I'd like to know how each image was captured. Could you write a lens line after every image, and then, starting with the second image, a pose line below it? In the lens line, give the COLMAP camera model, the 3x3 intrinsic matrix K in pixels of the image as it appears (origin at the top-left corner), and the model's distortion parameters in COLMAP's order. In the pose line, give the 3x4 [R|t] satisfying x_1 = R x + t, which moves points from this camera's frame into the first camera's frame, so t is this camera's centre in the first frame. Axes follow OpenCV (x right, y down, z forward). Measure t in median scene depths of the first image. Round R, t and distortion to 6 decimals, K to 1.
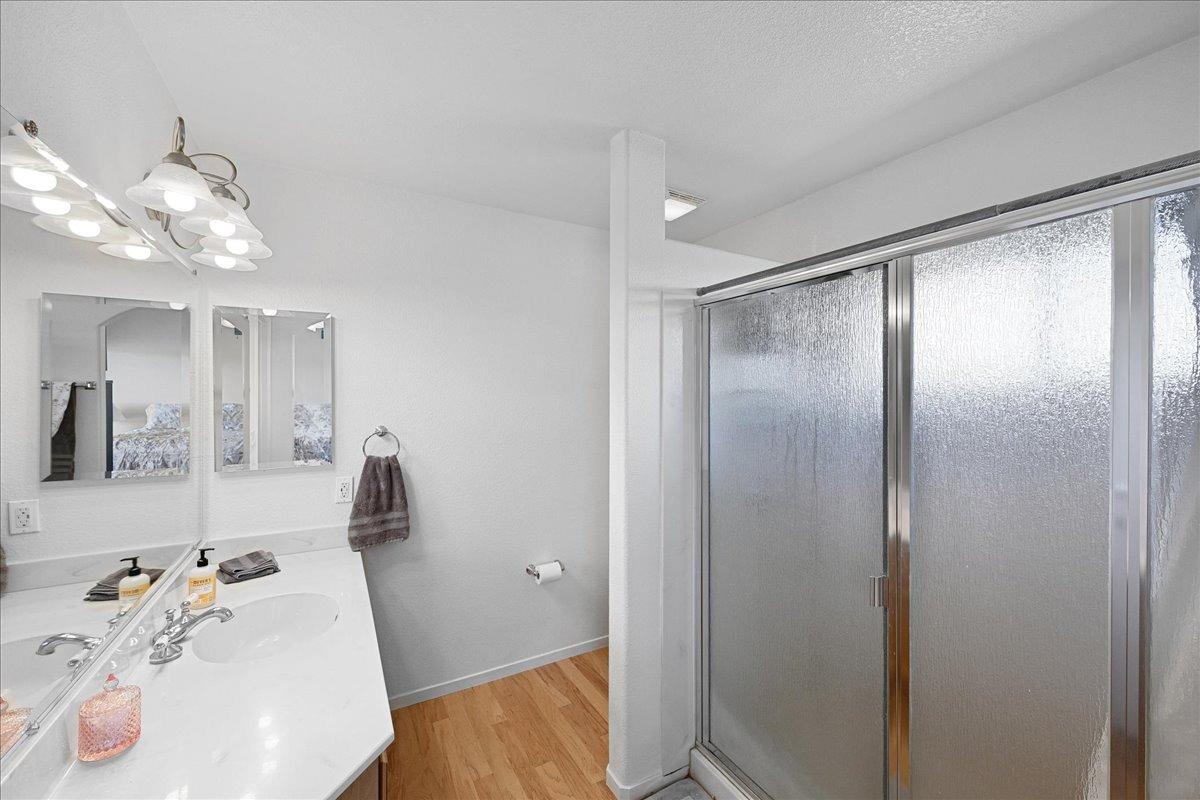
lens RADIAL K [[478.7, 0, 596.4], [0, 478.7, 396.6], [0, 0, 1]] dist [-0.000884, 0.000026]
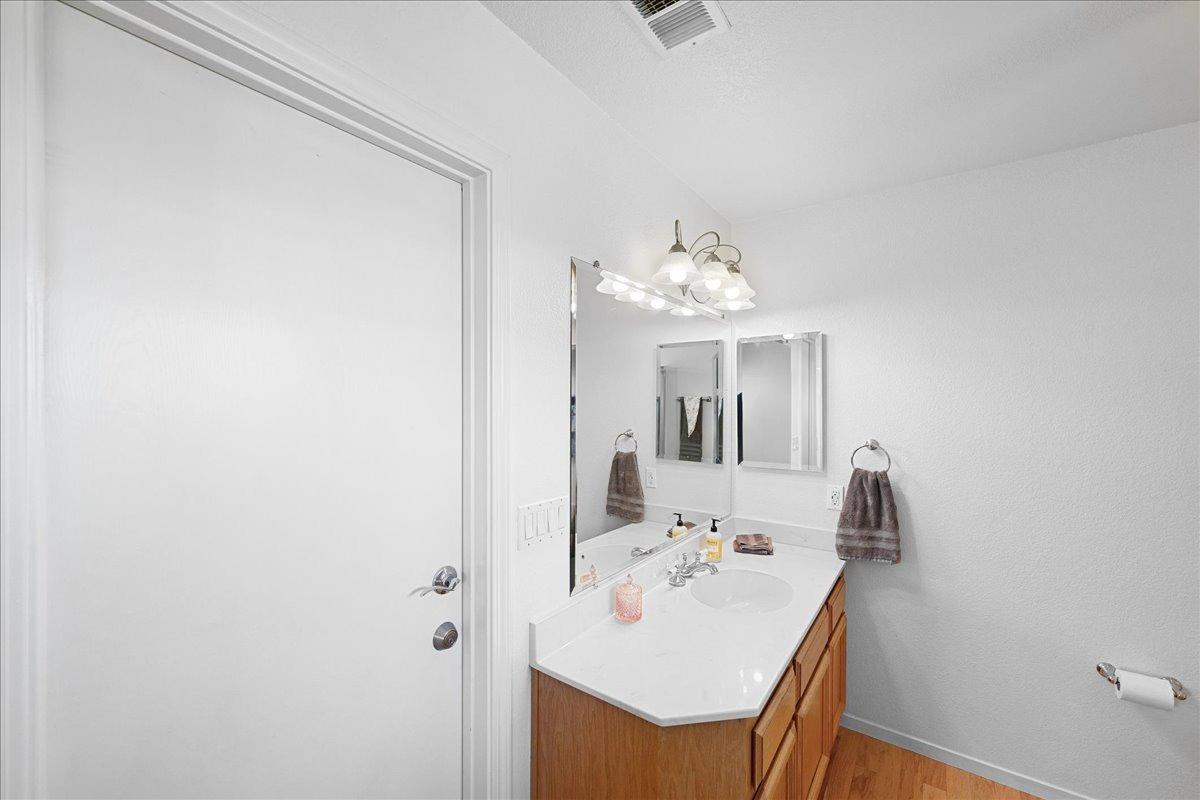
lens RADIAL K [[478.7, 0, 592.1], [0, 478.7, 401.8], [0, 0, 1]] dist [-0.000884, 0.000026]
pose [[0.414574, -0.002850, -0.910011, 0.207594], [-0.006550, 0.999960, -0.006115, -0.005003], [0.909992, 0.008496, 0.414539, 0.083051]]
